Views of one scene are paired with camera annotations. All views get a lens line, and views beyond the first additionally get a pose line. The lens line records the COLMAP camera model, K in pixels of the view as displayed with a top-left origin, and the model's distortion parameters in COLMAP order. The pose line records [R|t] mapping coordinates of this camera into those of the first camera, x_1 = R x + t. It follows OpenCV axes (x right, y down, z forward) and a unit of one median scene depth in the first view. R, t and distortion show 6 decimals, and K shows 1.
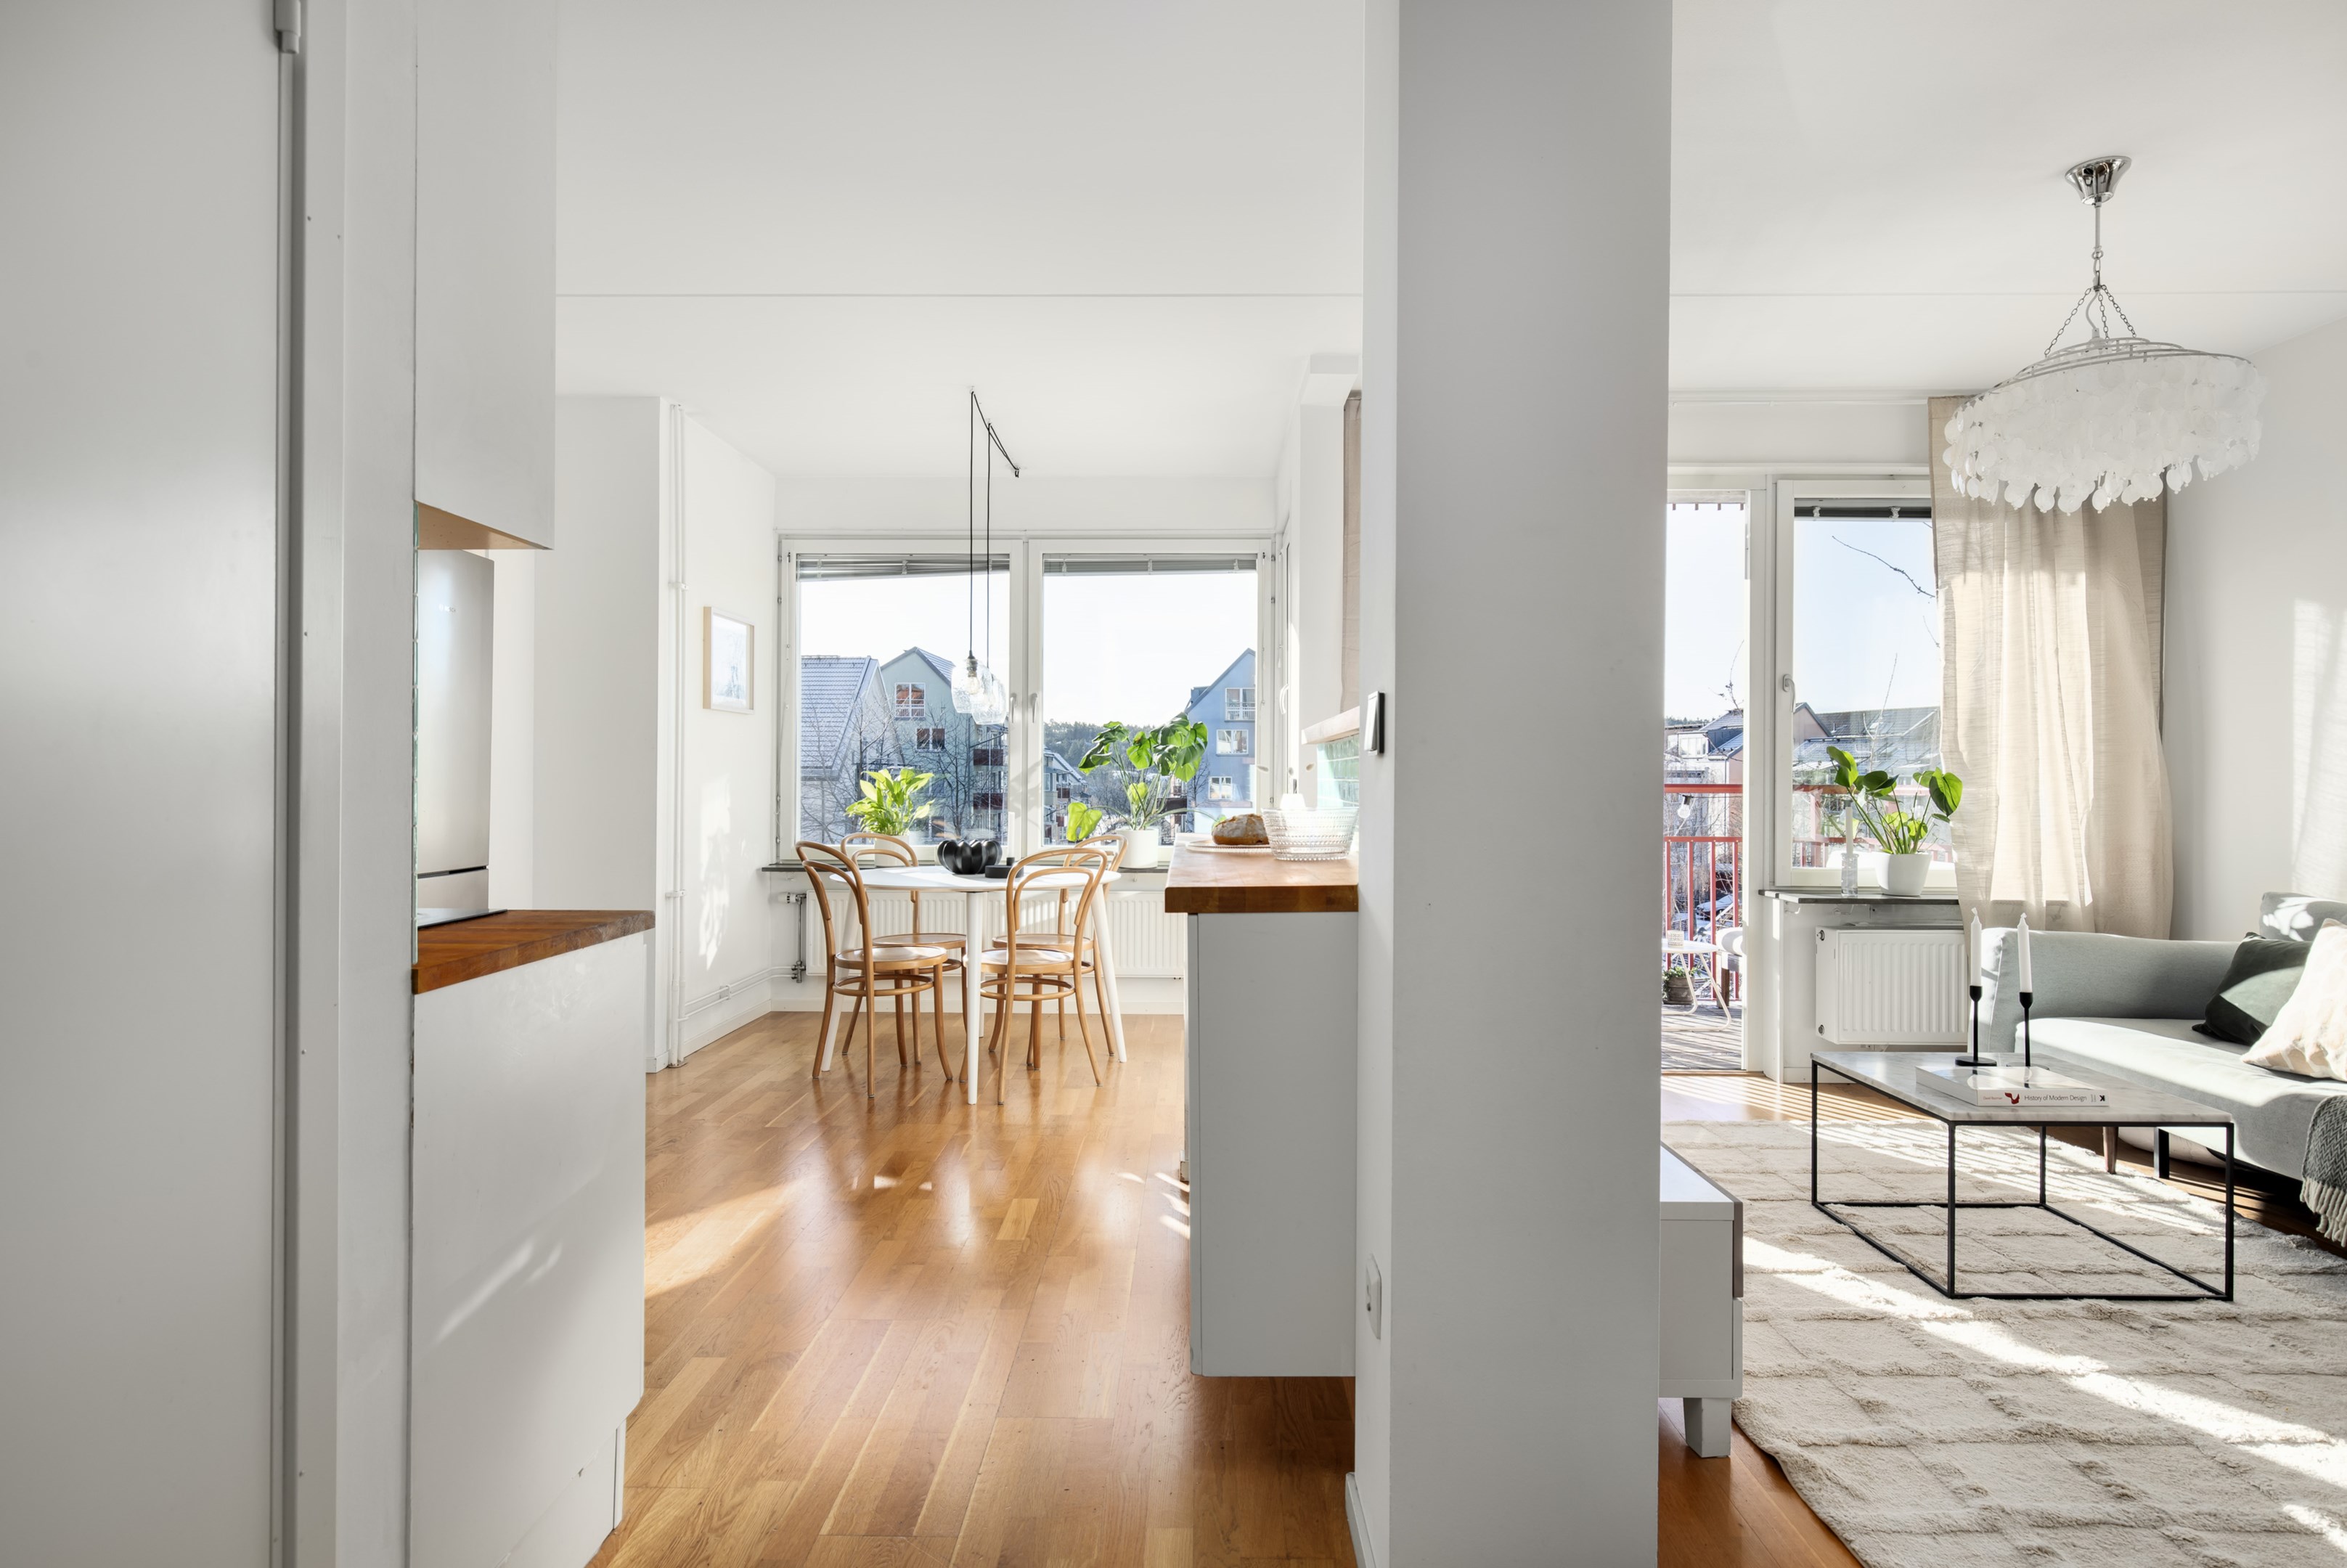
lens RADIAL K [[1268.2, 0, 1173.0], [0, 1268.2, 774.8], [0, 0, 1]] dist [0.001948, -0.003277]
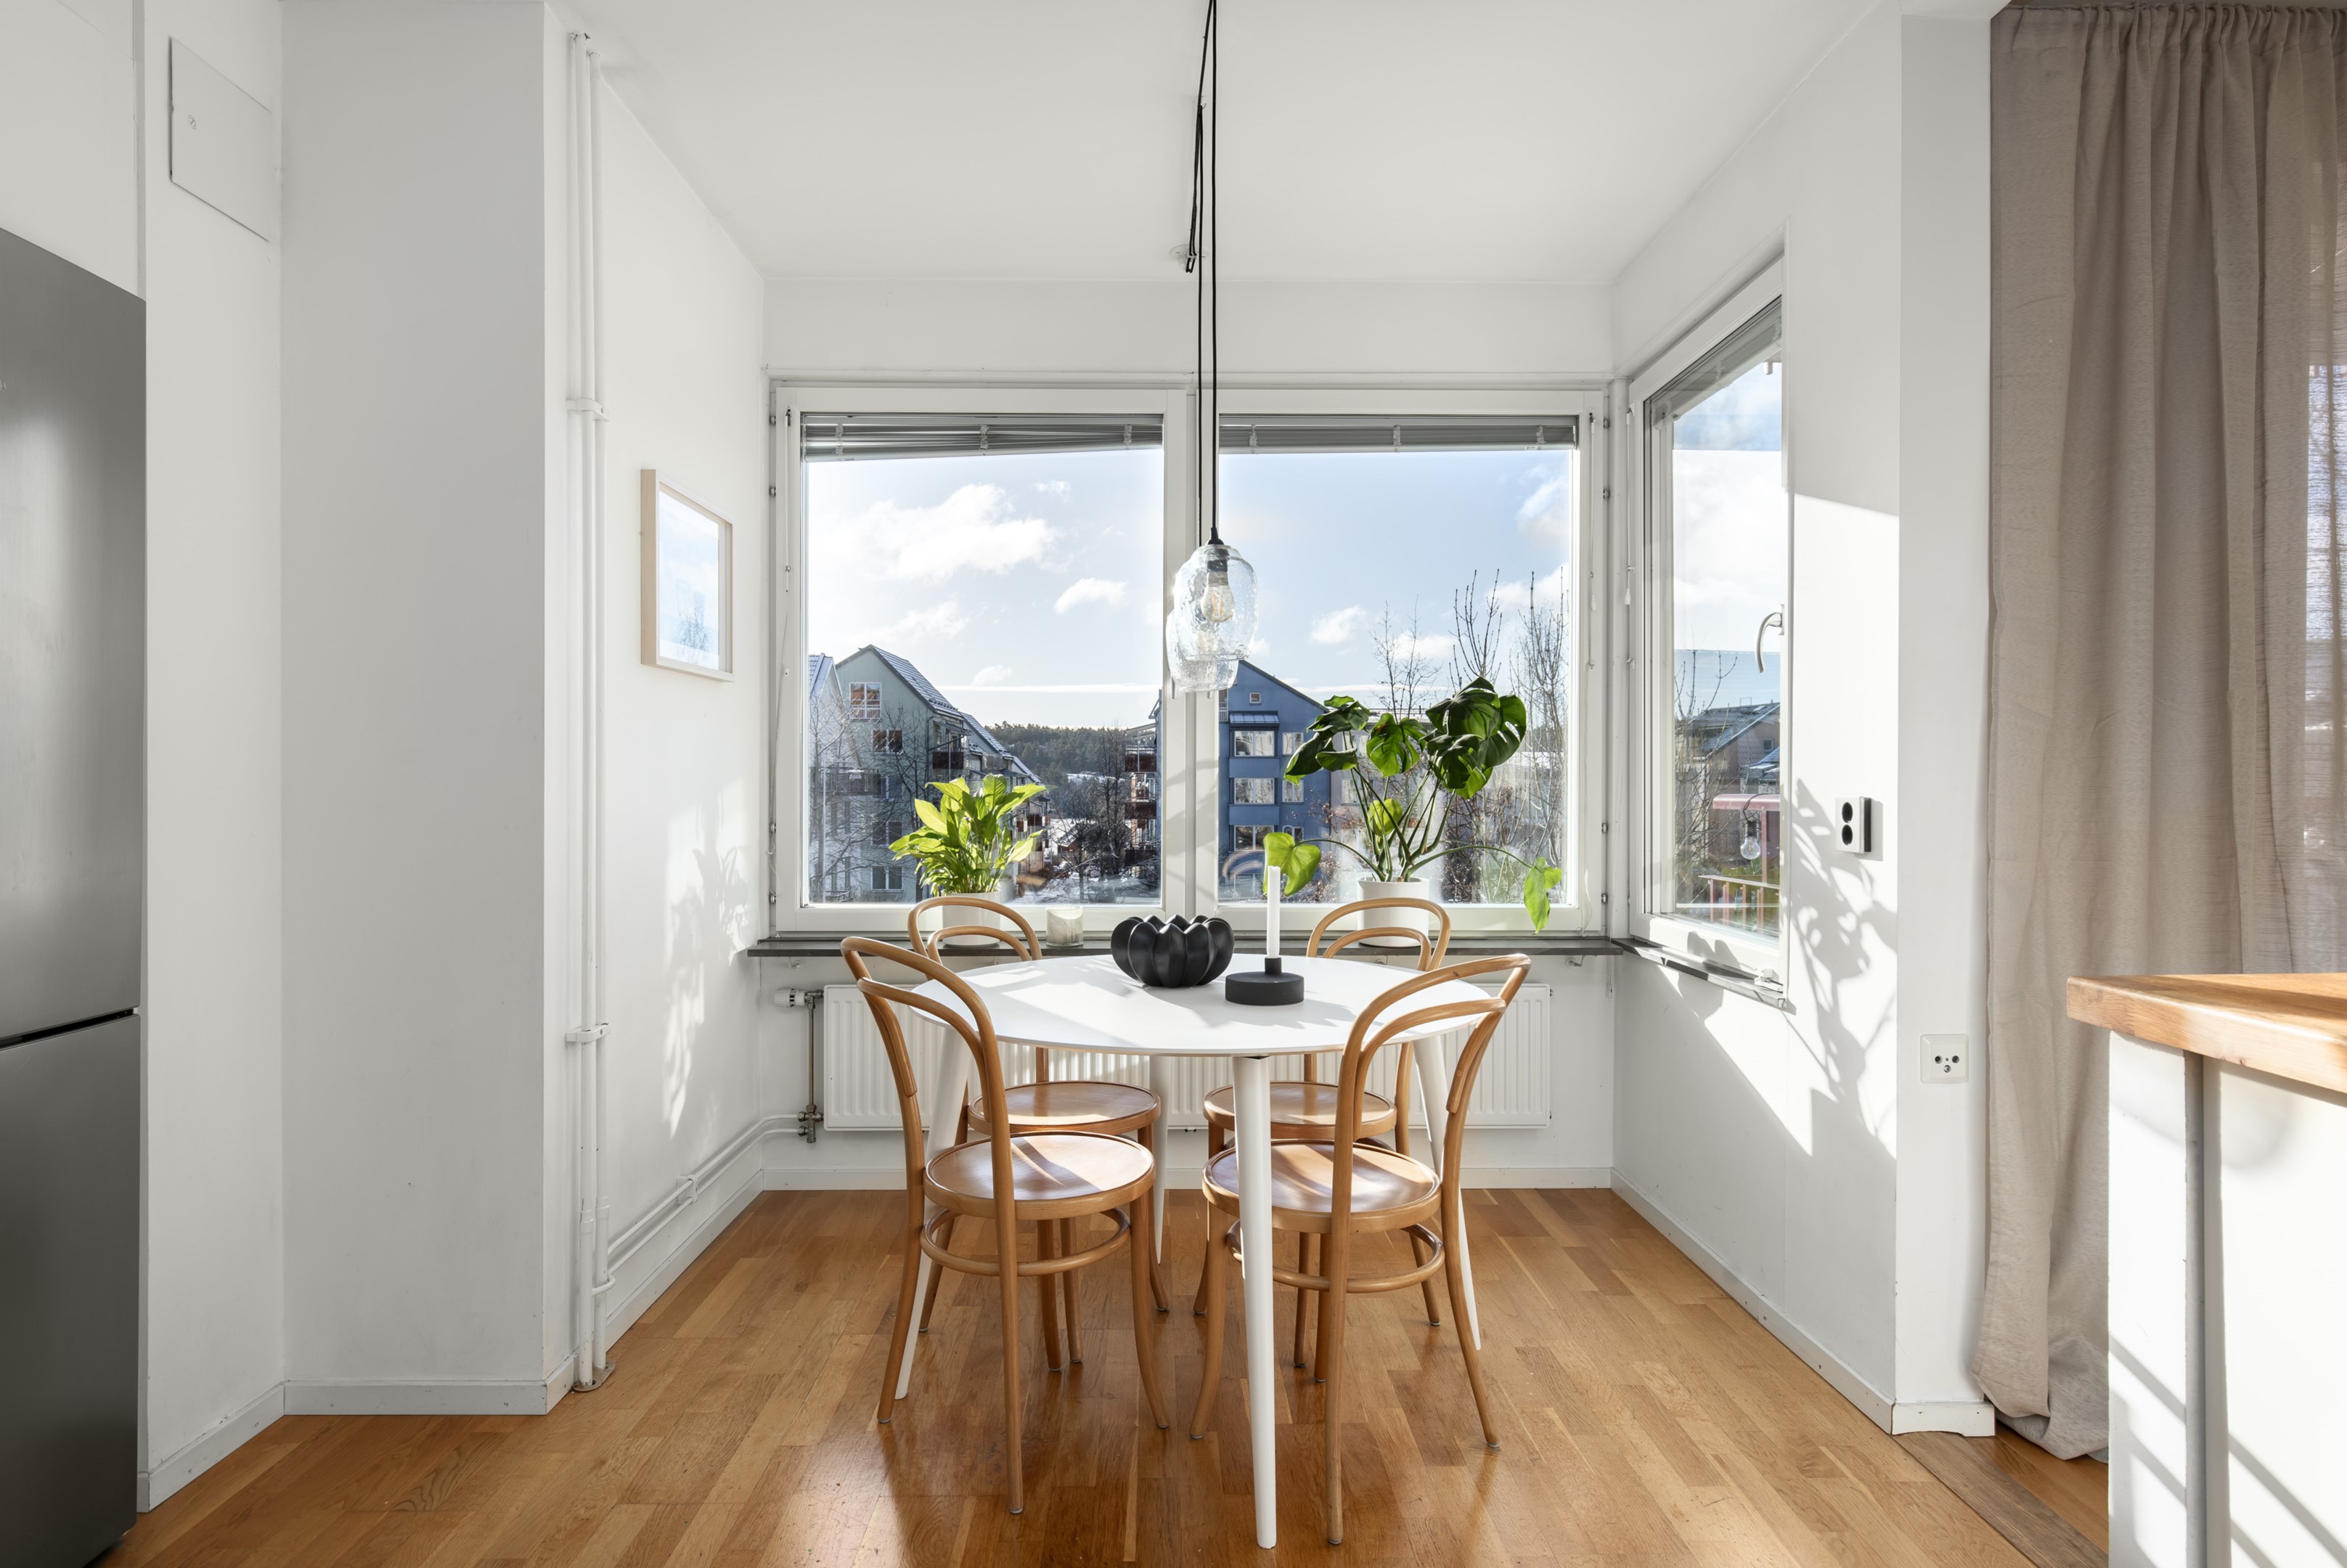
lens RADIAL K [[1268.2, 0, 1176.8], [0, 1268.2, 788.5], [0, 0, 1]] dist [0.001948, -0.003277]
pose [[0.999126, -0.003468, 0.041659, -0.199180], [0.003109, 0.999957, 0.008681, -0.005373], [-0.041687, -0.008544, 0.999094, 0.543188]]
